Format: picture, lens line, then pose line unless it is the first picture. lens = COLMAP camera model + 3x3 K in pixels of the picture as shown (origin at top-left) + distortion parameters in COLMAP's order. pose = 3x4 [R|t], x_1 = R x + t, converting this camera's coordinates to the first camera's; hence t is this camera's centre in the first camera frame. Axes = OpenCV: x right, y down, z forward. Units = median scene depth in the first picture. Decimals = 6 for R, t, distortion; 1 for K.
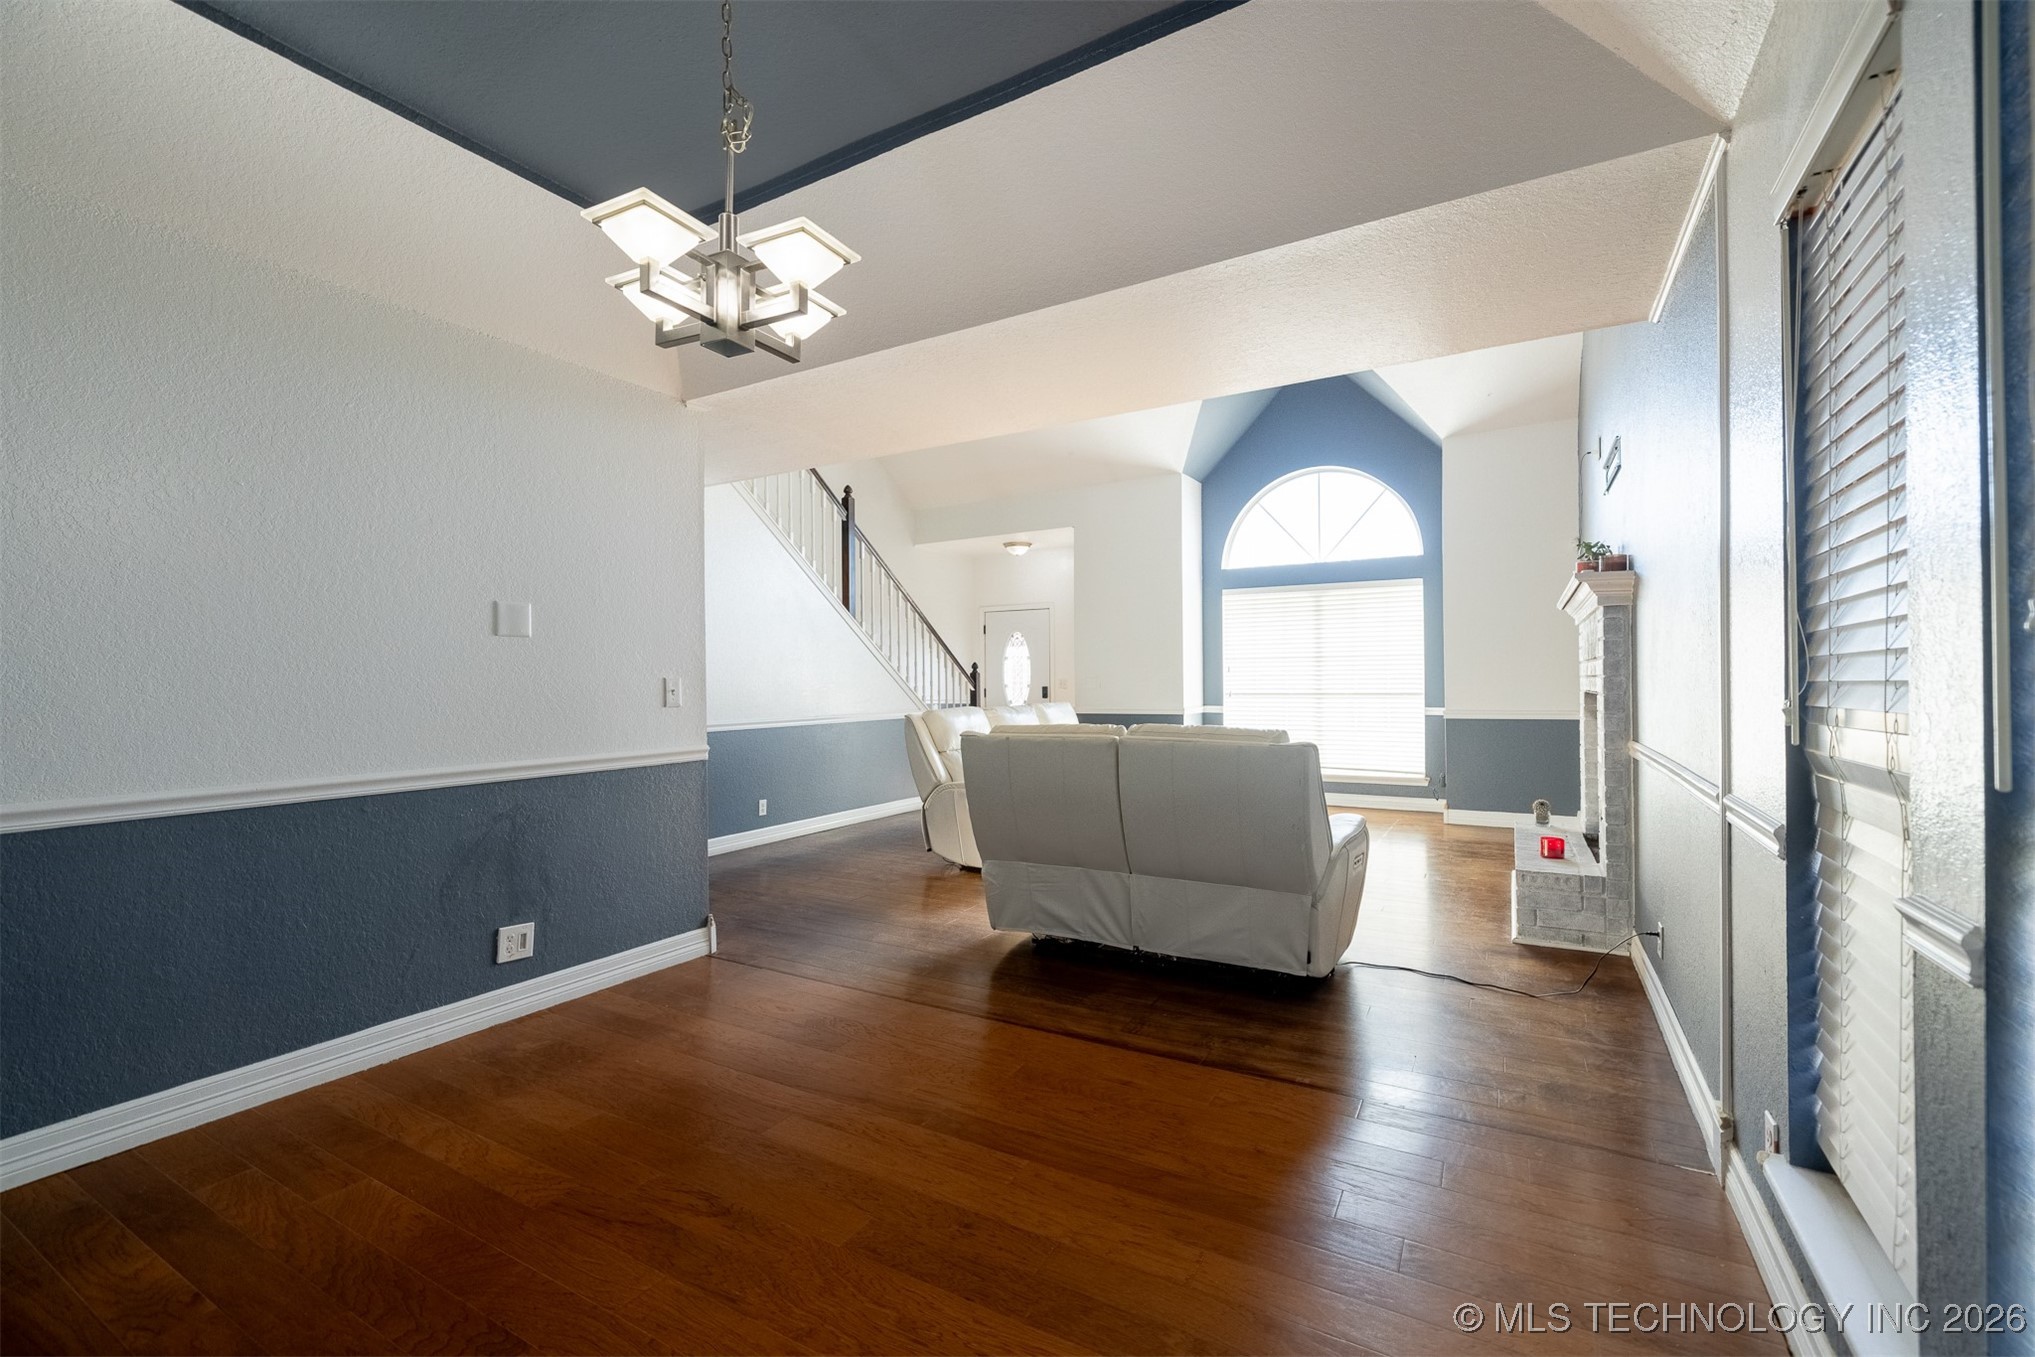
lens RADIAL K [[859.8, 0, 1013.4], [0, 859.8, 686.2], [0, 0, 1]] dist [-0.000673, 0.000096]
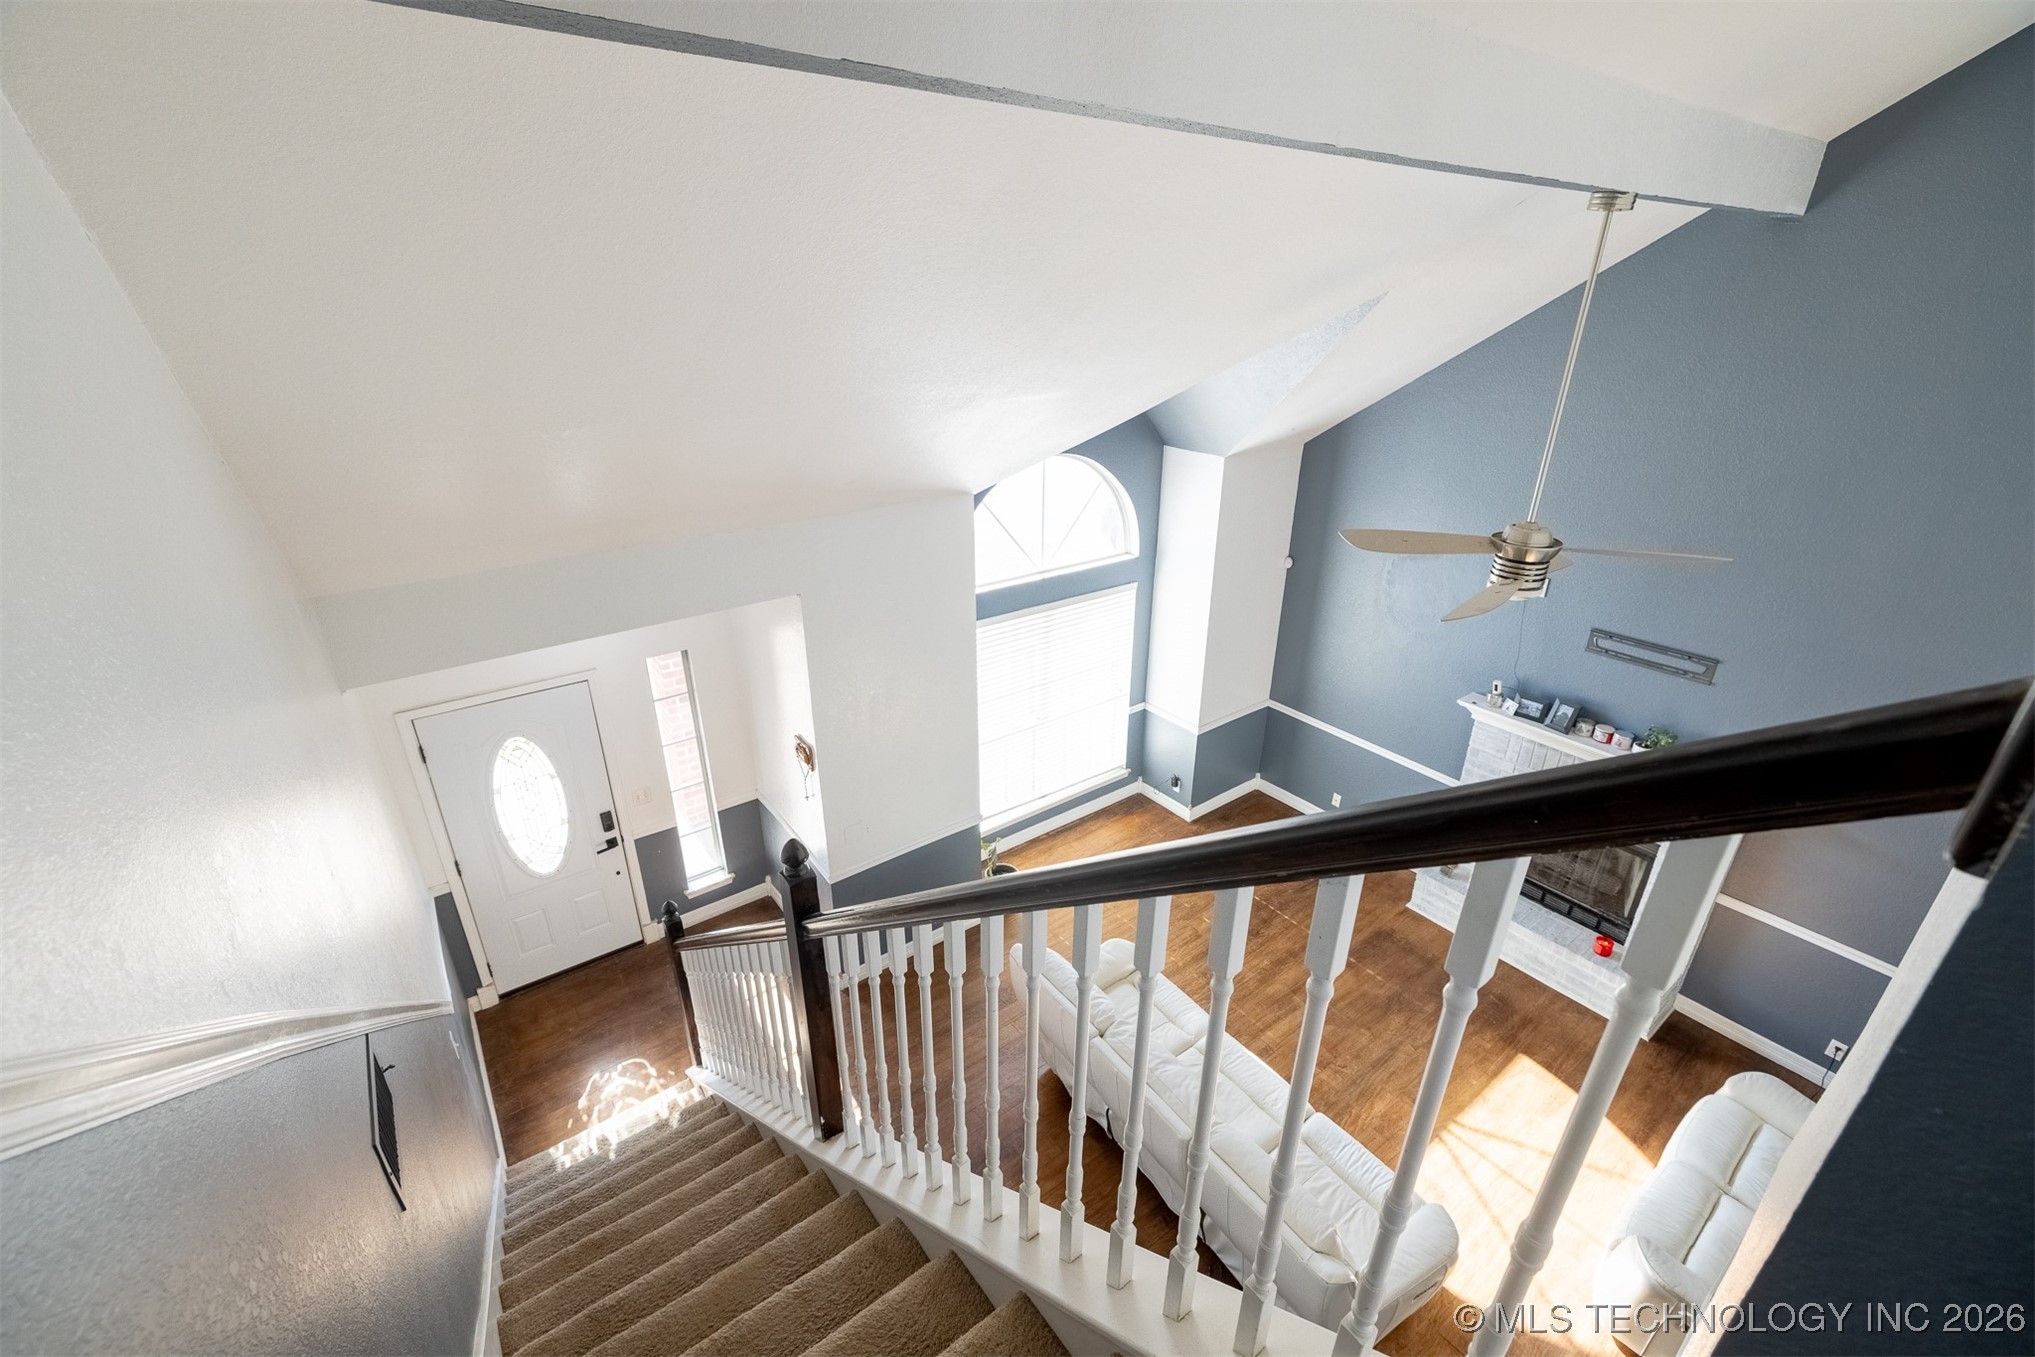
lens RADIAL K [[855.4, 0, 1014.3], [0, 855.4, 680.8], [0, 0, 1]] dist [0.001674, 0.000057]
pose [[0.394522, -0.366159, 0.842781, -0.343389], [-0.000622, 0.917070, 0.398726, -0.348673], [-0.918886, -0.157831, 0.361576, 0.682473]]
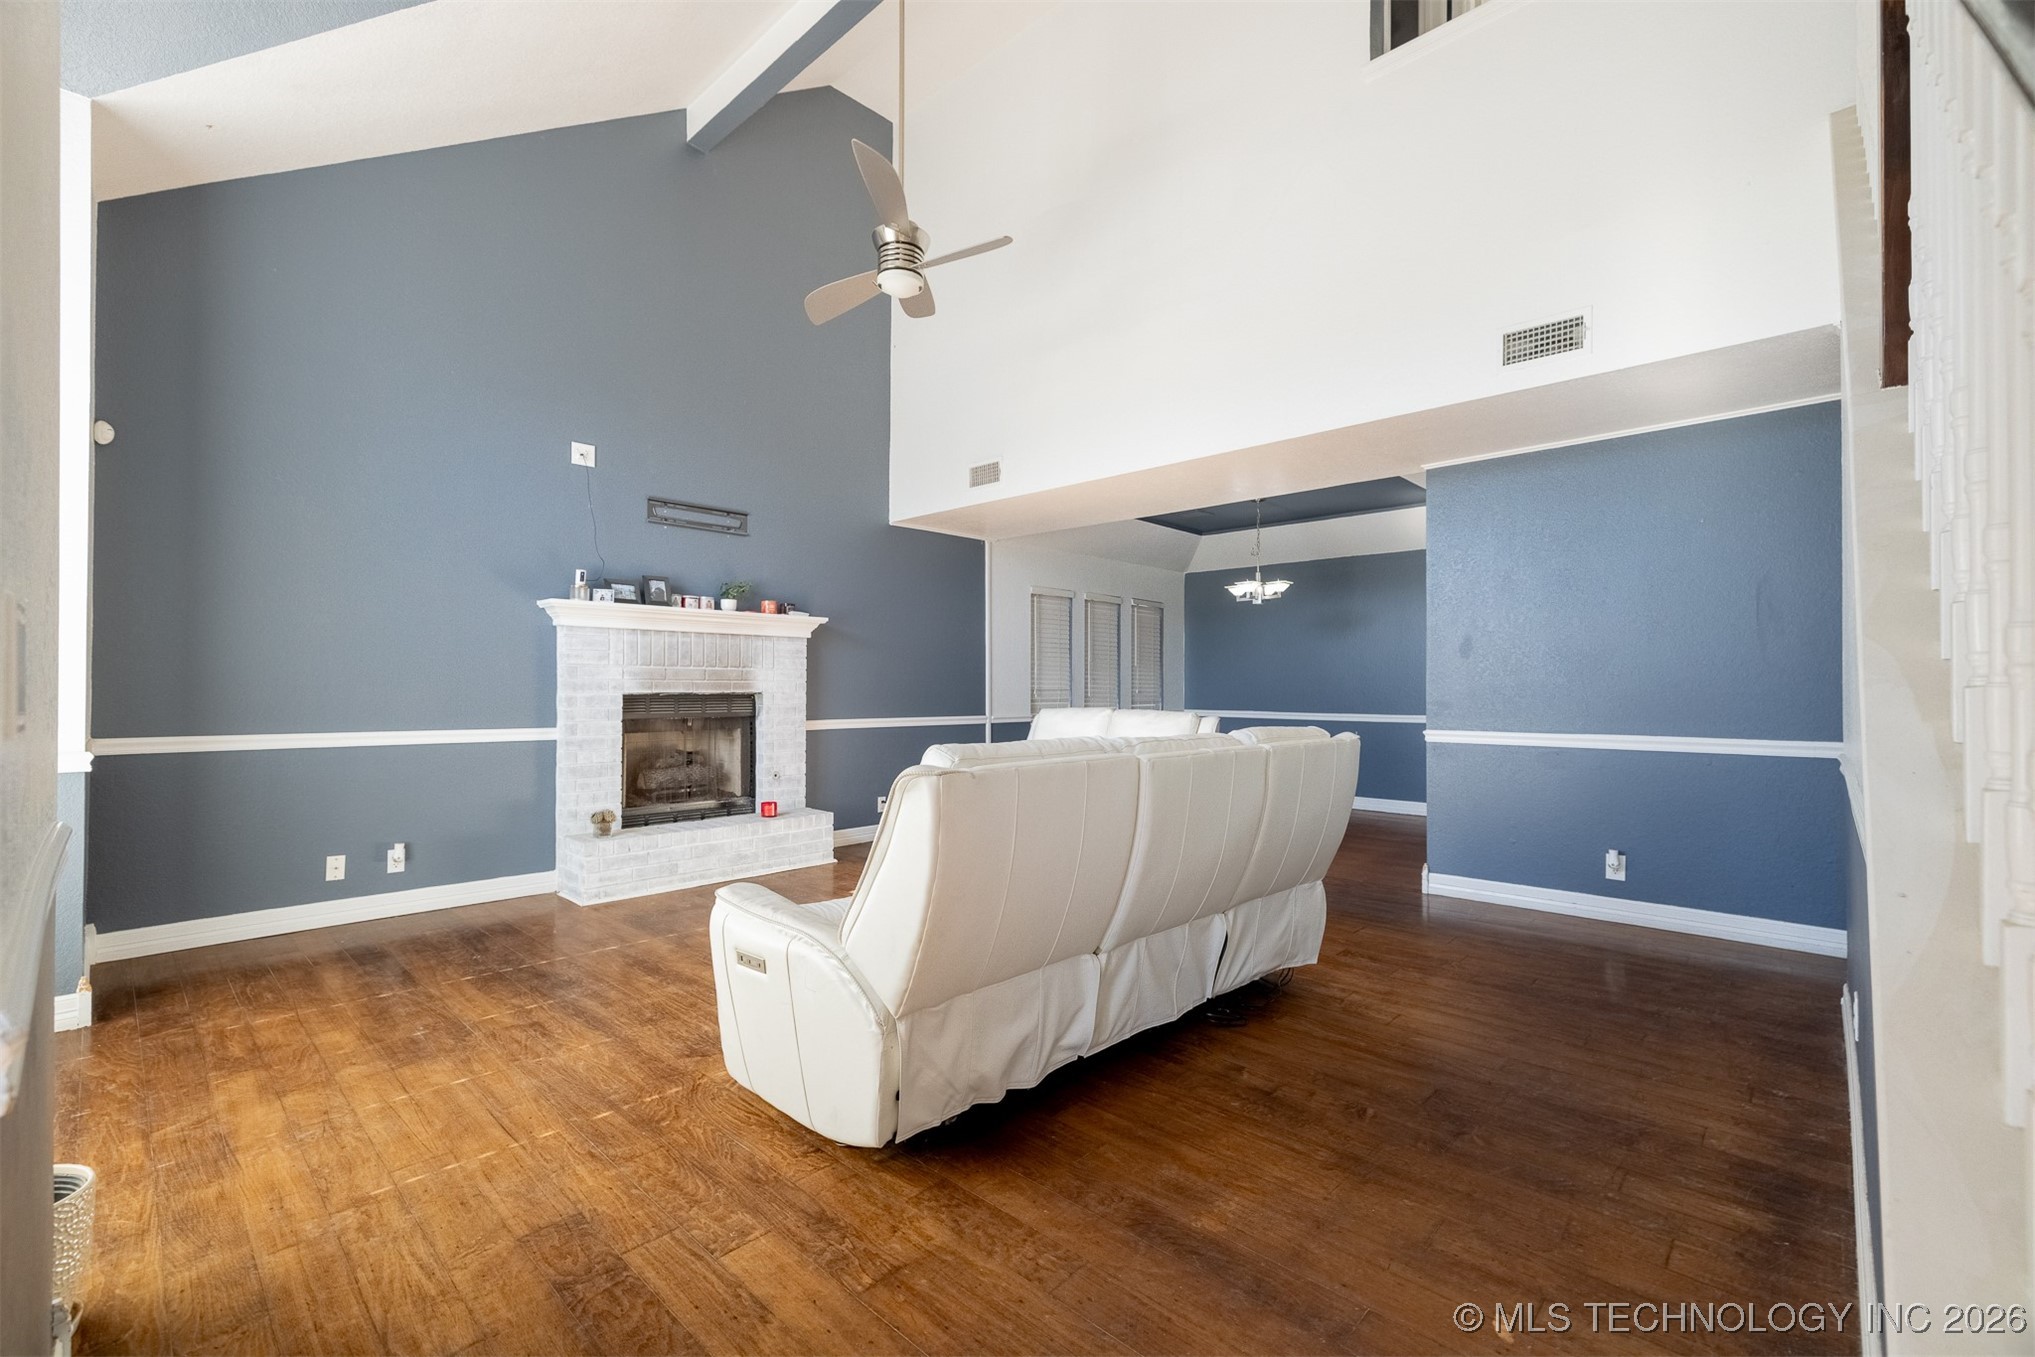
lens RADIAL K [[859.8, 0, 1013.4], [0, 859.8, 686.2], [0, 0, 1]] dist [-0.000673, 0.000096]
pose [[-0.976526, 0.006299, 0.215306, -0.015919], [0.006529, 0.999979, 0.000356, -0.000268], [-0.215299, 0.001754, -0.976547, 1.062618]]
